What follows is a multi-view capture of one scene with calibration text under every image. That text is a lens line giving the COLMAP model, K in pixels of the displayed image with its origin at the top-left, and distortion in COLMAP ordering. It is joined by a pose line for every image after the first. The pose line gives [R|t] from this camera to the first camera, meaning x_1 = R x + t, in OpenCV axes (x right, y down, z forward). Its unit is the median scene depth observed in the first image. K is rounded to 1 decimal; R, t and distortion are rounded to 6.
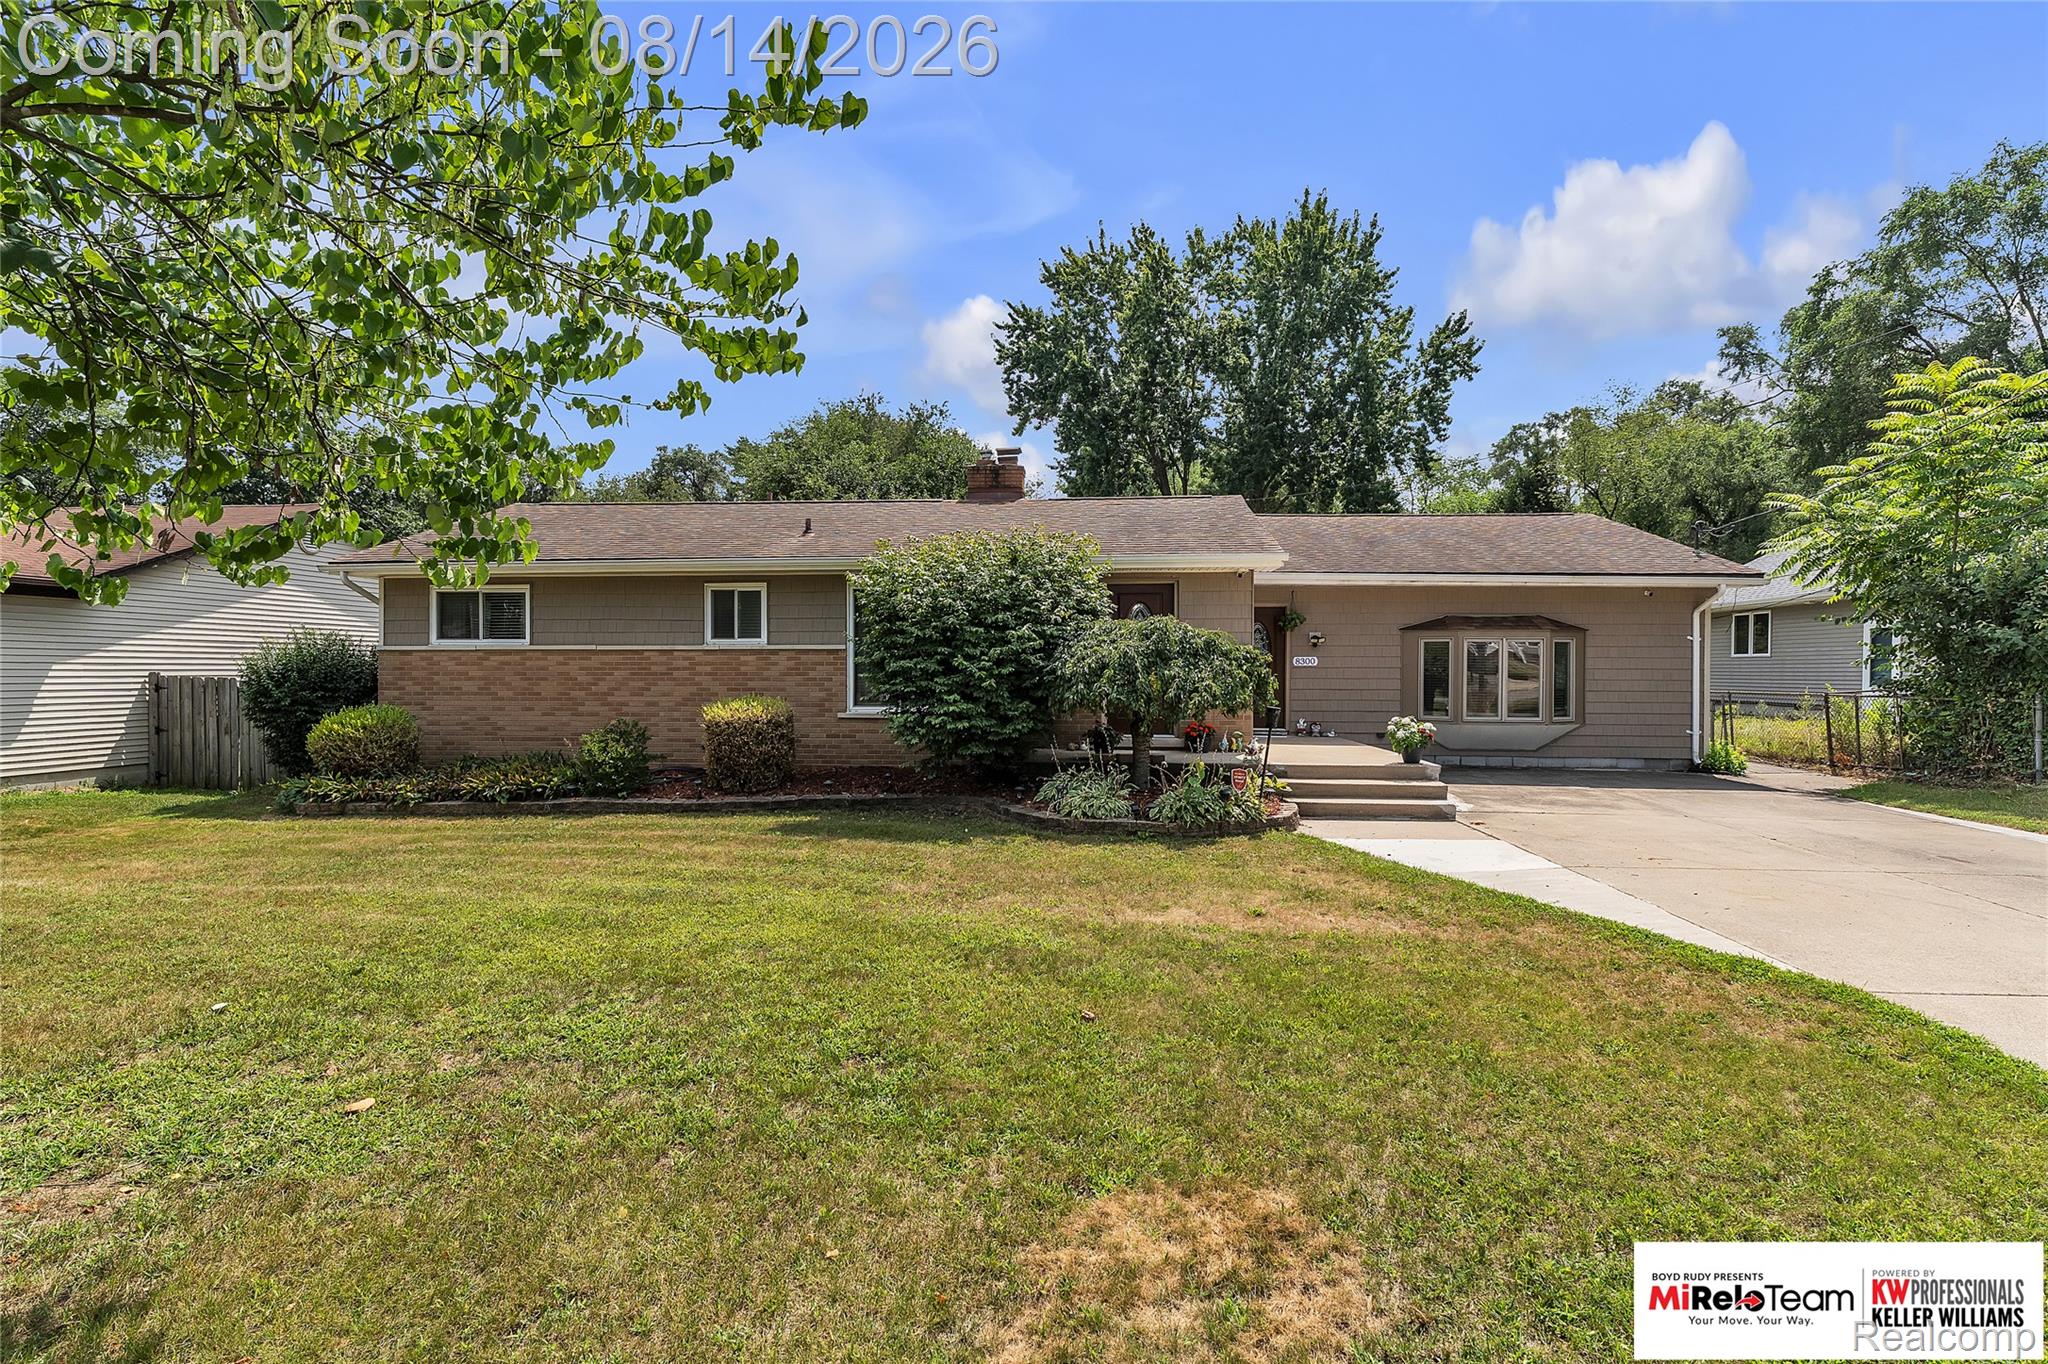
lens RADIAL K [[957.4, 0, 1022.1], [0, 957.4, 676.4], [0, 0, 1]] dist [-0.001596, 0.000202]
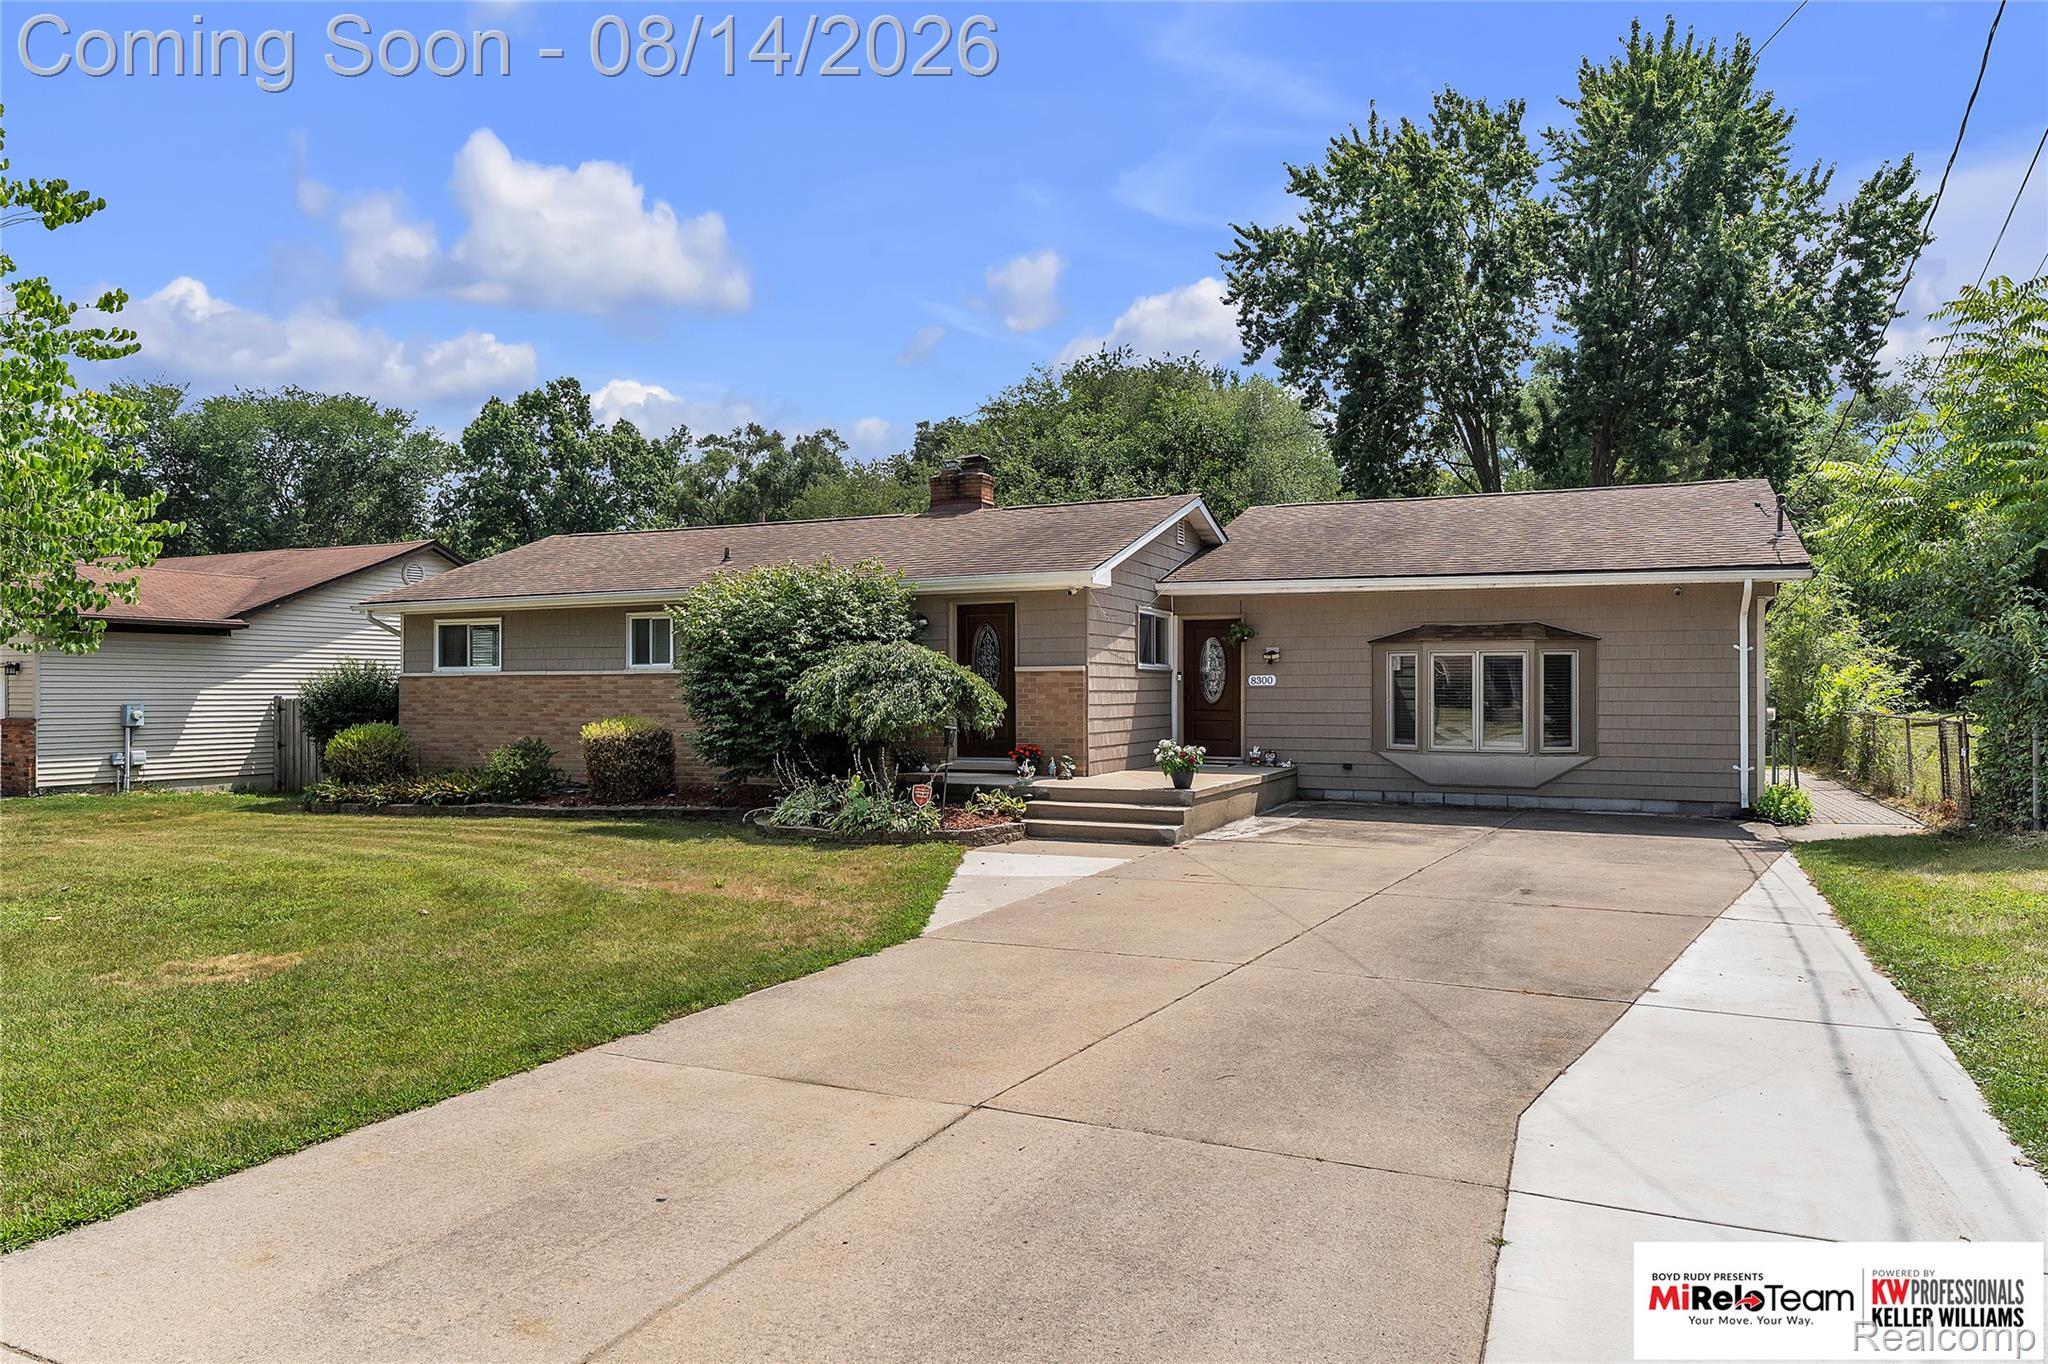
lens RADIAL K [[1315.3, 0, 1026.8], [0, 1315.3, 686.4], [0, 0, 1]] dist [-0.006127, -0.002503]
pose [[0.940031, -0.005013, -0.341052, 0.542959], [0.001783, 0.999951, -0.009782, 0.001063], [0.341084, 0.008587, 0.939994, -0.219094]]
